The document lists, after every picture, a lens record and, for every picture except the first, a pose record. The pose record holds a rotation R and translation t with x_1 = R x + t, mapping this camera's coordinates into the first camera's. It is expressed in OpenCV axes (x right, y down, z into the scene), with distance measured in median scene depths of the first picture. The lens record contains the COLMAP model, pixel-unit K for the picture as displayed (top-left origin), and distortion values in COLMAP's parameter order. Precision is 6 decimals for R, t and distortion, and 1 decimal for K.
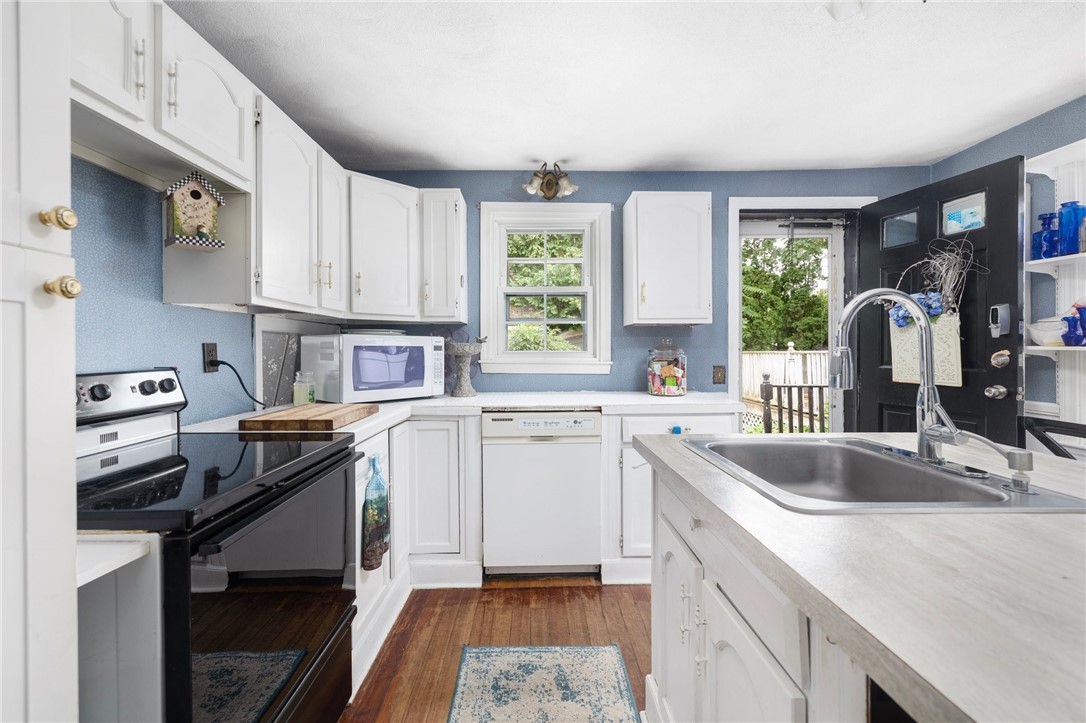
lens RADIAL K [[462.9, 0, 538.0], [0, 462.9, 350.8], [0, 0, 1]] dist [0.001212, 0.000462]
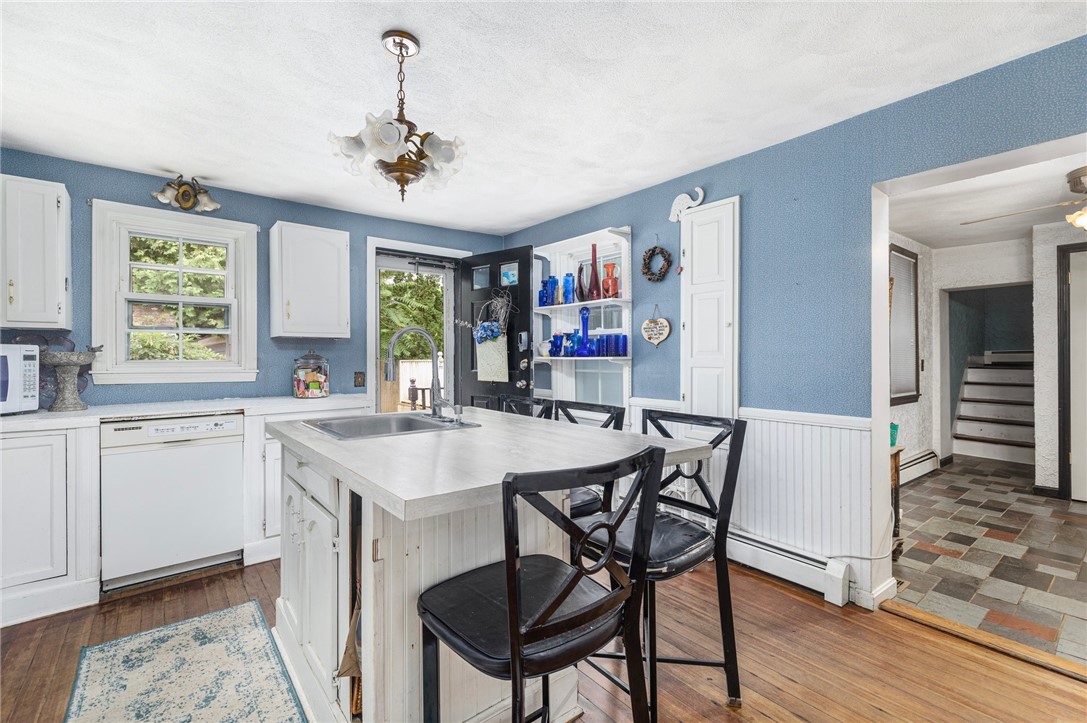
lens RADIAL K [[463.3, 0, 534.6], [0, 463.3, 357.0], [0, 0, 1]] dist [0.001212, 0.000462]
pose [[0.781723, 0.001497, 0.623625, -0.013452], [0.002074, 0.999985, -0.005000, -0.000273], [-0.623623, 0.005202, 0.781708, -0.305013]]
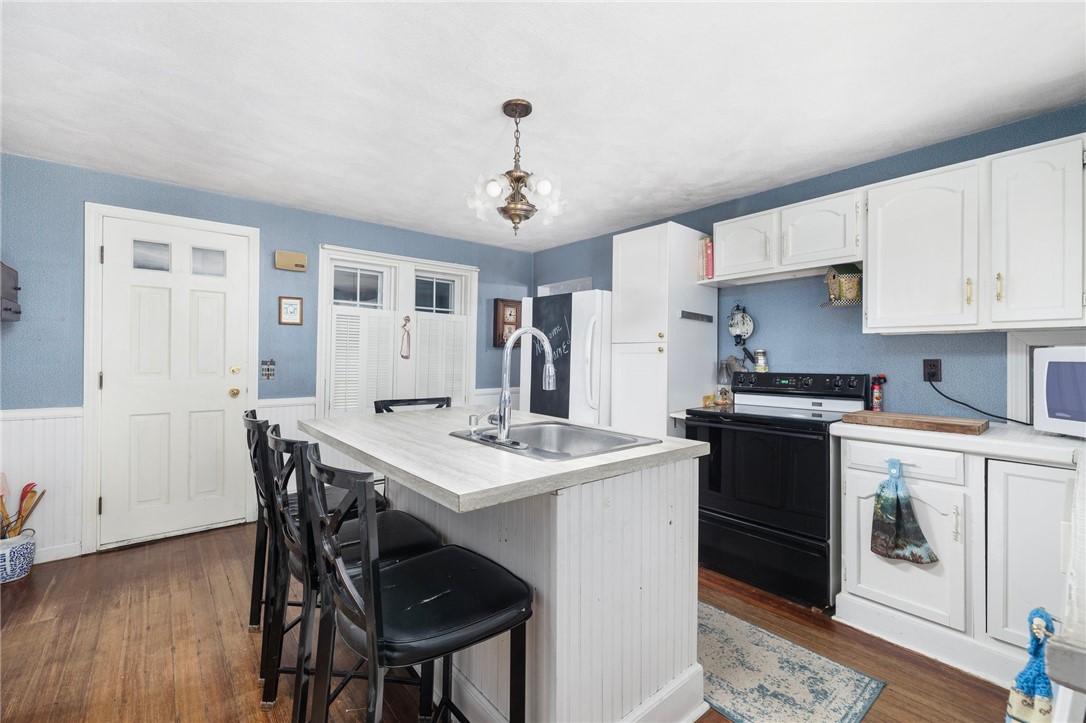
lens RADIAL K [[462.9, 0, 540.7], [0, 462.9, 353.6], [0, 0, 1]] dist [0.001212, 0.000462]
pose [[-0.772637, -0.004098, -0.634835, 0.691476], [-0.002869, 0.999991, -0.002963, -0.017271], [0.634842, -0.000468, -0.772642, 0.906430]]
